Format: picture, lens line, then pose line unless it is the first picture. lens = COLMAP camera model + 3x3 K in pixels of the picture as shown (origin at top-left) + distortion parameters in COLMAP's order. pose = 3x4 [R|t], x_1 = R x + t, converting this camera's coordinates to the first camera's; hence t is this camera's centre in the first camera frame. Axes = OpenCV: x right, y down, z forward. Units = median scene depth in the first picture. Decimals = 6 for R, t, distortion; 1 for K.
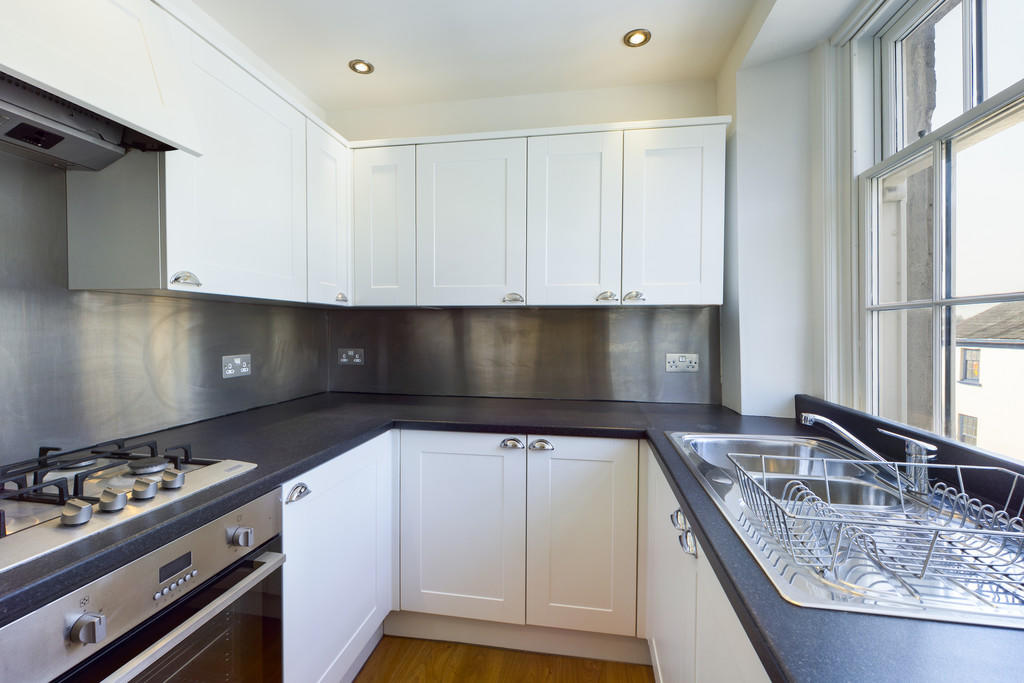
lens RADIAL K [[448.5, 0, 512.0], [0, 448.5, 341.5], [0, 0, 1]] dist [0.001101, 0.000430]
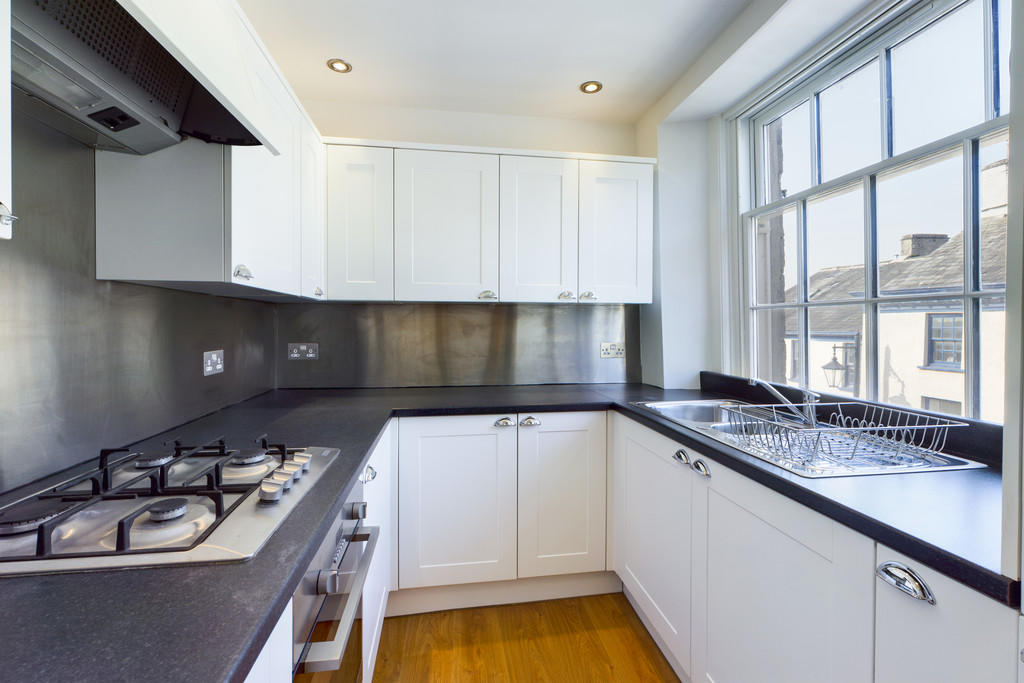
lens RADIAL K [[448.1, 0, 512.1], [0, 448.1, 330.3], [0, 0, 1]] dist [0.001200, 0.000077]
pose [[0.947609, -0.006680, 0.319362, -0.328488], [0.011026, 0.999870, -0.011800, 0.005468], [-0.319242, 0.014703, 0.947559, -0.091882]]
